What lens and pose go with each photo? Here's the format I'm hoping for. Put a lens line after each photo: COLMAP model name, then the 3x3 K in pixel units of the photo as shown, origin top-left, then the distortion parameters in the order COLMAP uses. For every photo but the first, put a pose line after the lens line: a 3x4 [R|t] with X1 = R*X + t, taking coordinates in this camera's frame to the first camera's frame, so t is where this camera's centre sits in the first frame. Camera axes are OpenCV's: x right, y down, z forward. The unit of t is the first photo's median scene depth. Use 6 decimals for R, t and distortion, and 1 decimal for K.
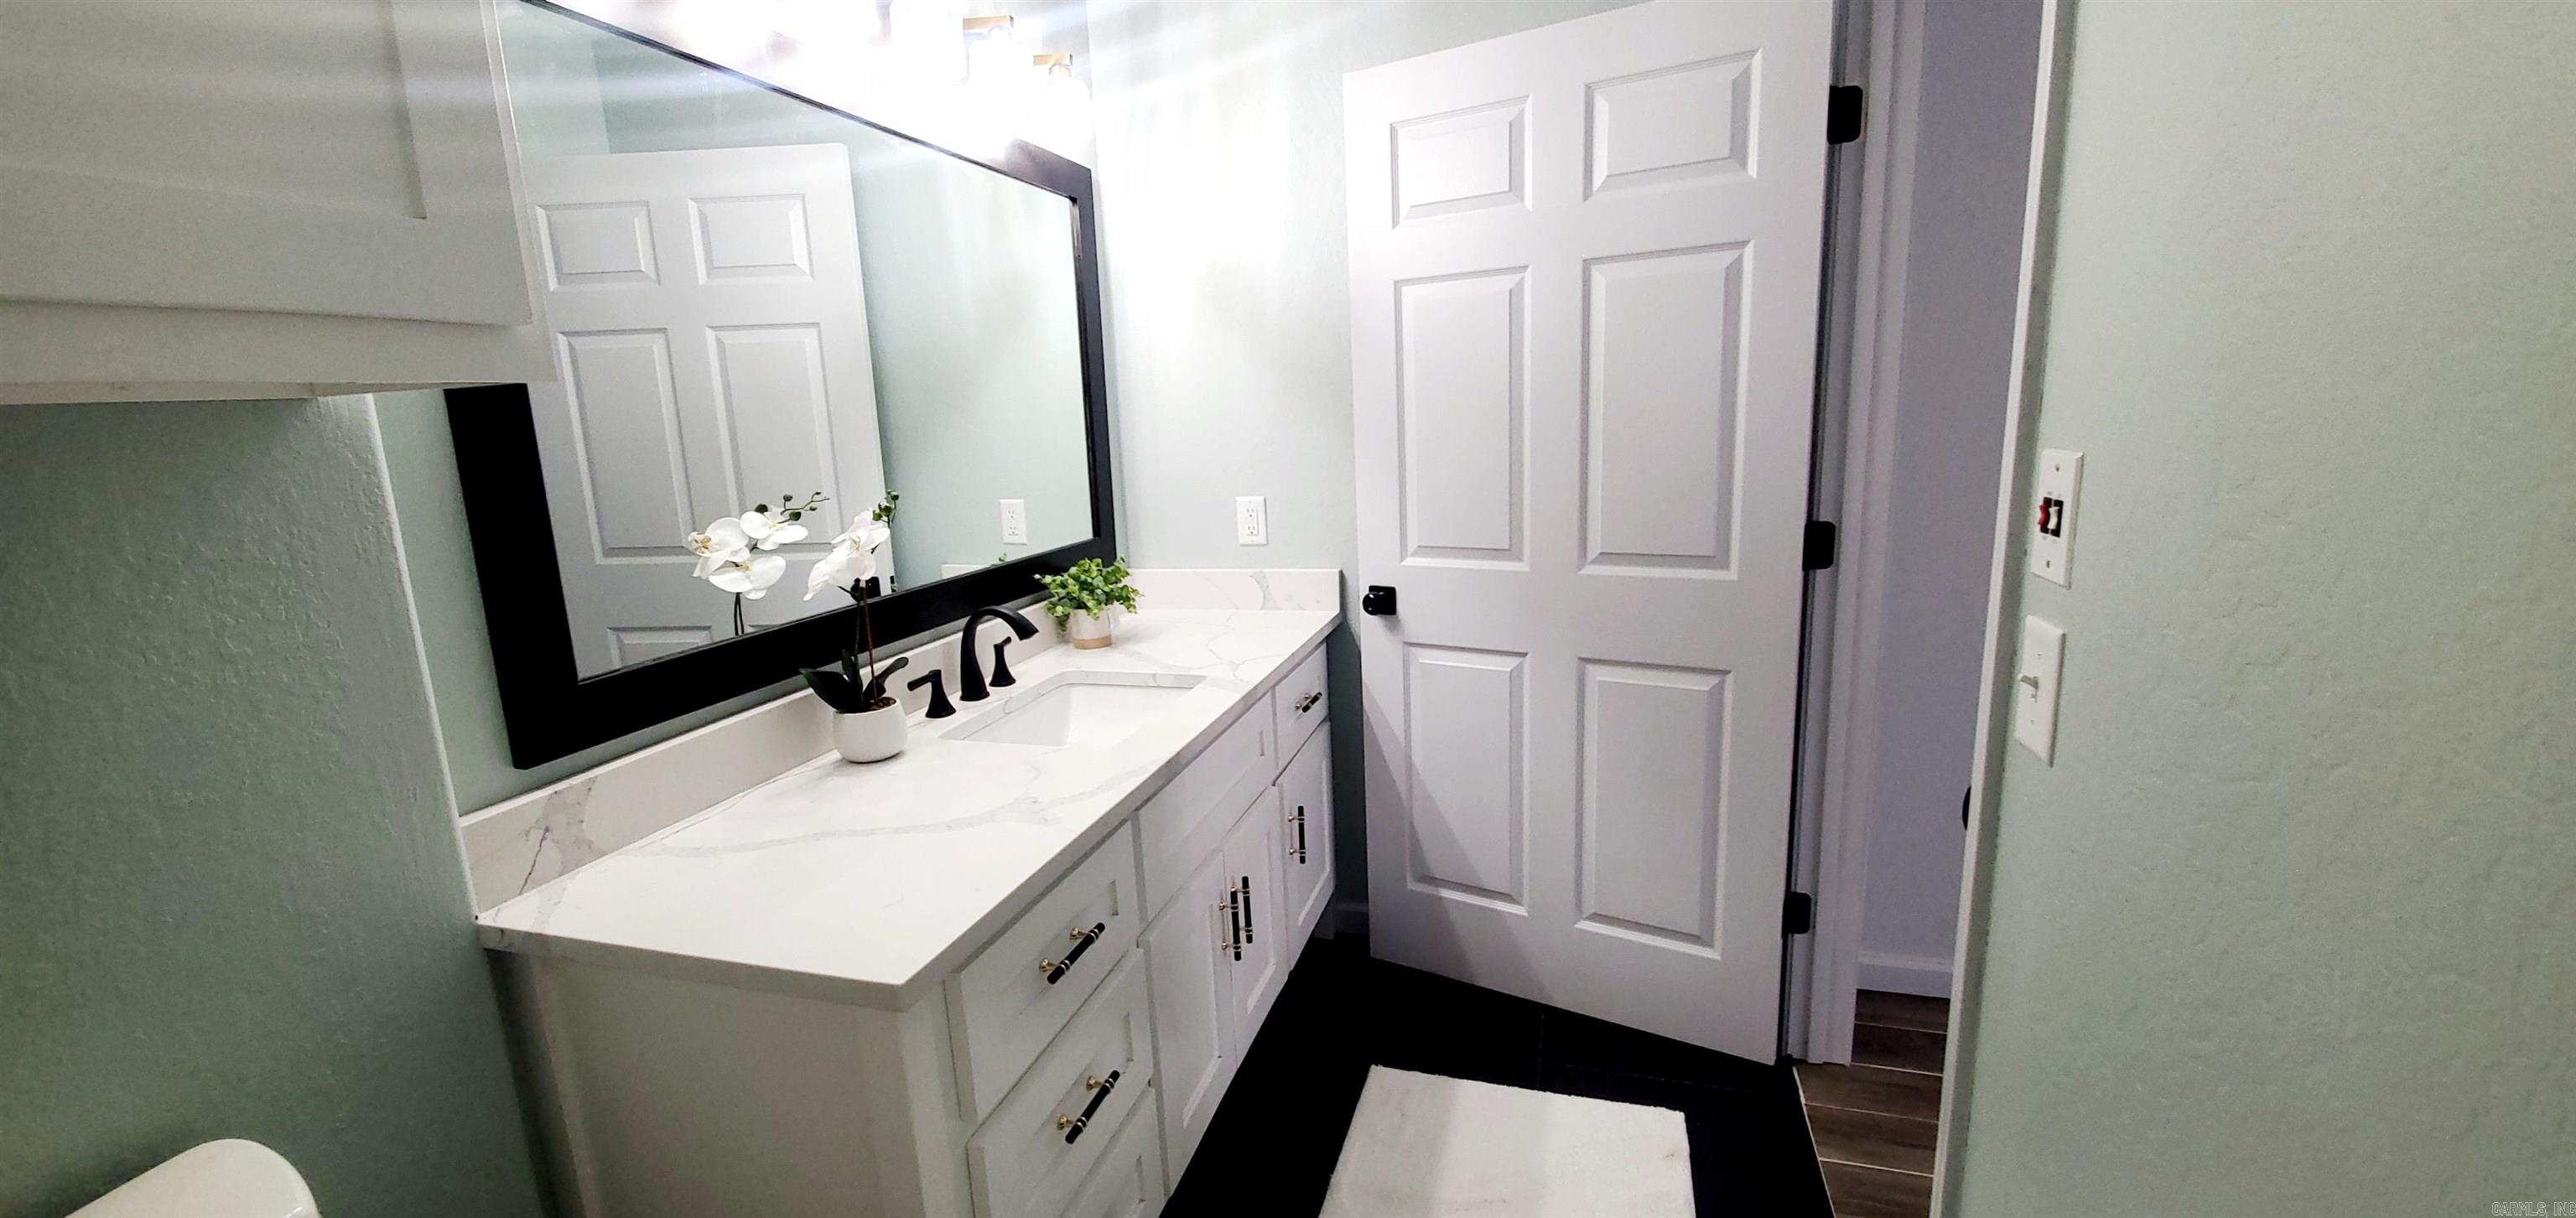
lens RADIAL K [[1018.3, 0, 1288.0], [0, 1018.3, 609.0], [0, 0, 1]] dist [0.015236, -0.019490]
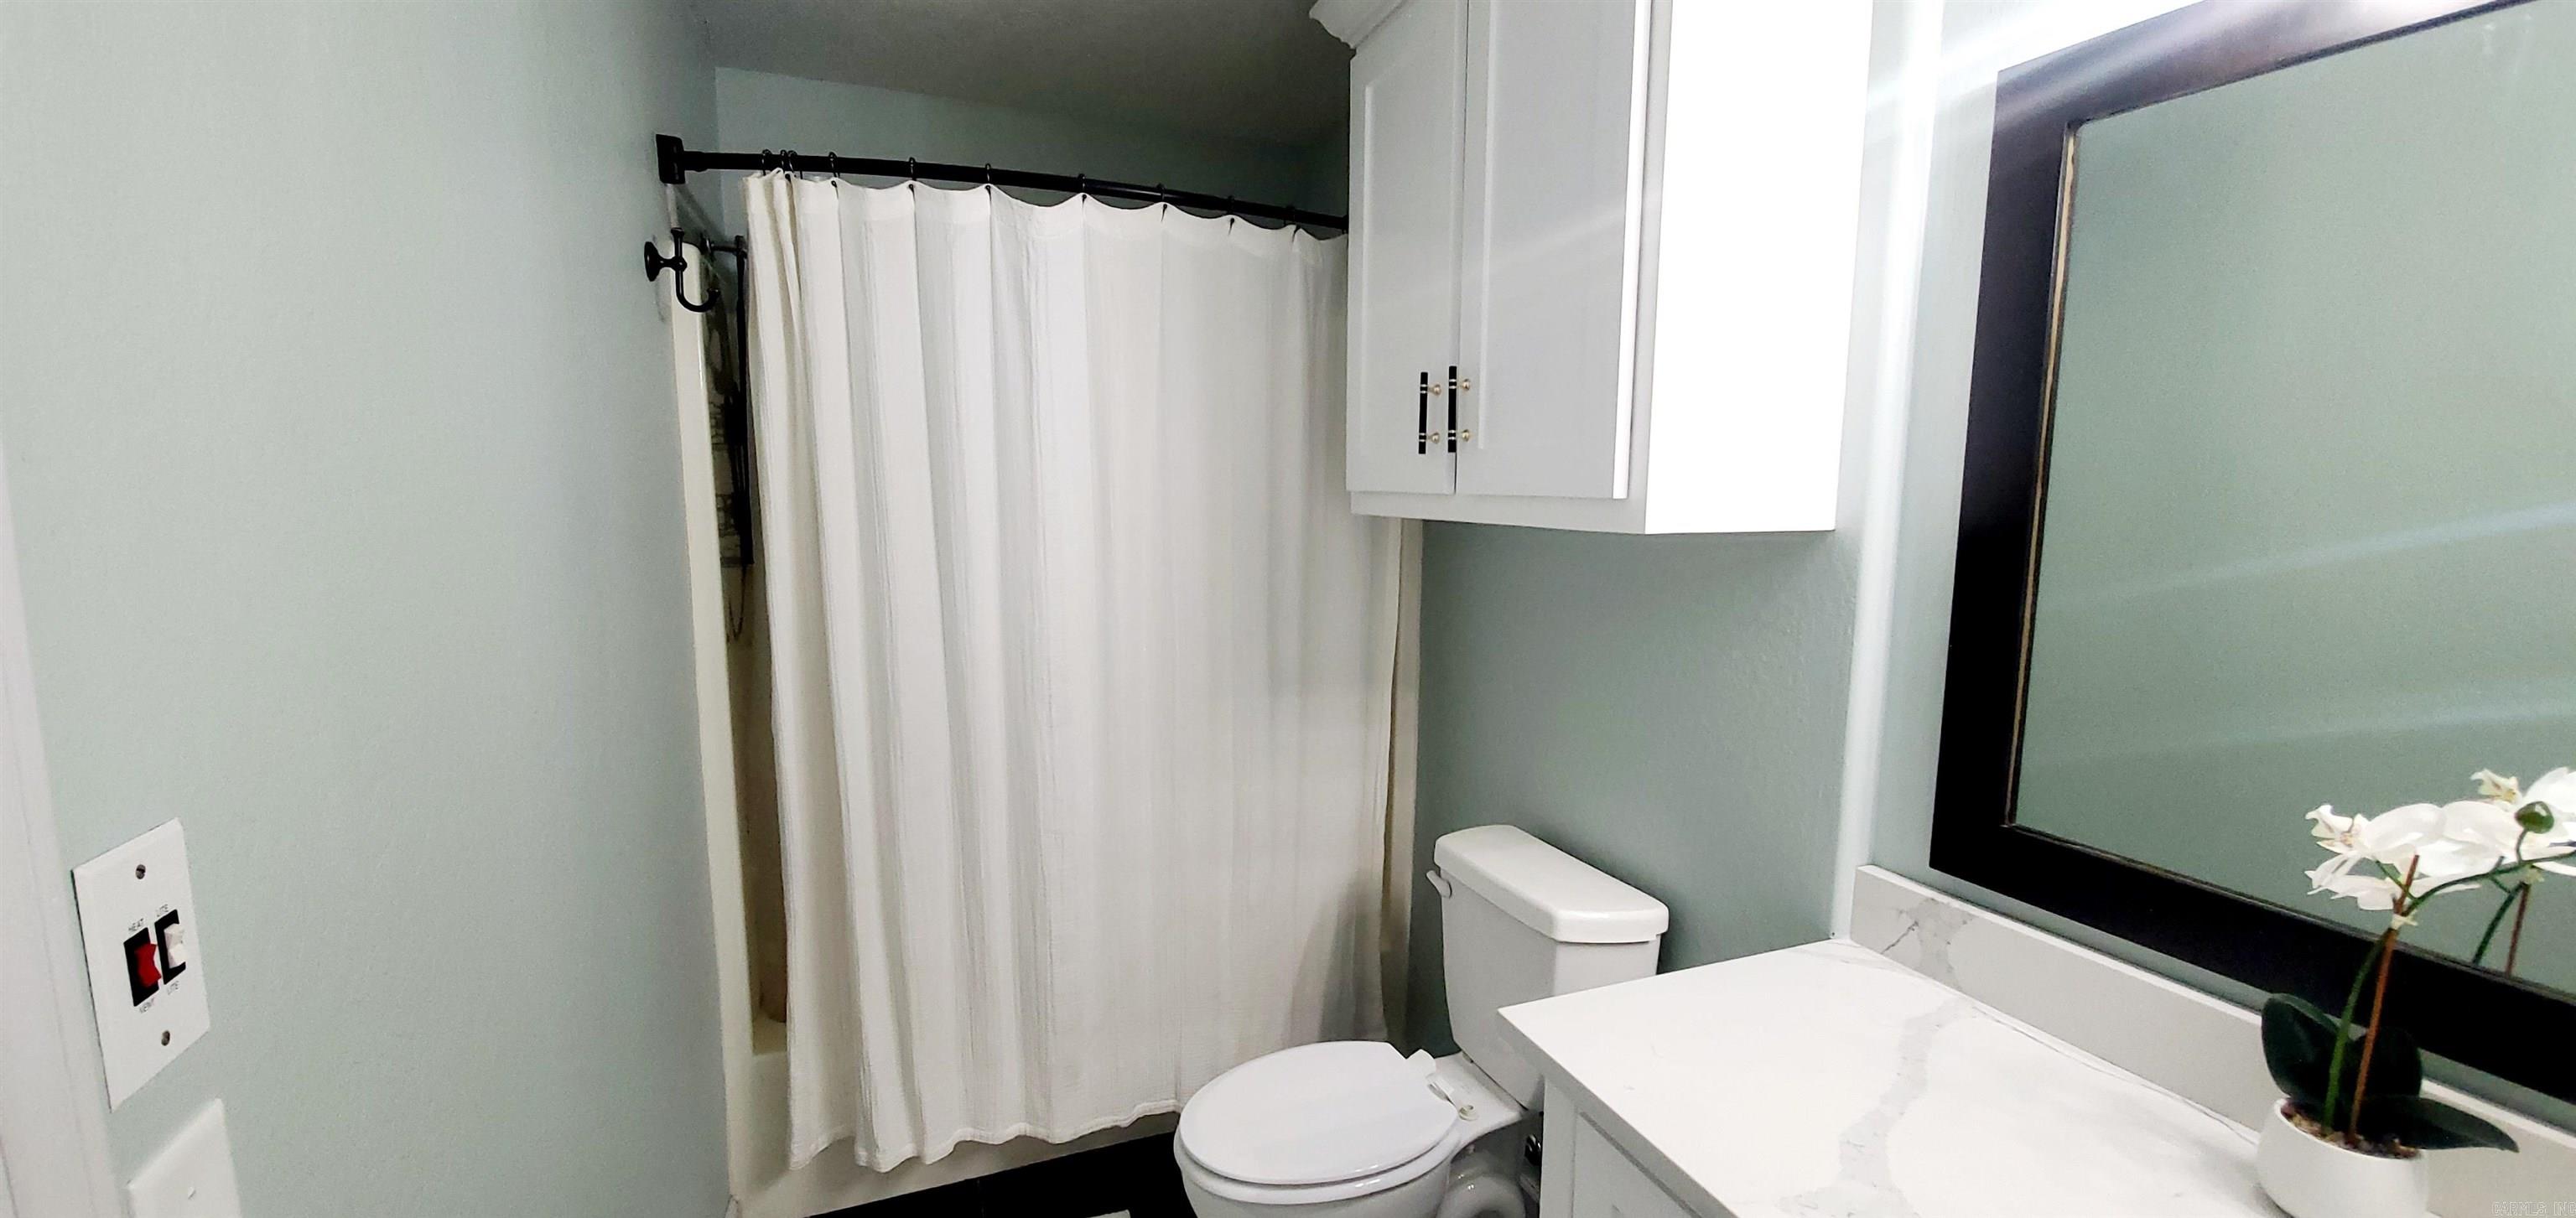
lens RADIAL K [[1018.3, 0, 1288.0], [0, 1018.3, 609.0], [0, 0, 1]] dist [0.015236, -0.019490]
pose [[-0.798681, 0.100959, -0.593225, 0.392953], [-0.089373, 0.954991, 0.282852, -0.329366], [0.595081, 0.278927, -0.753710, 1.247925]]
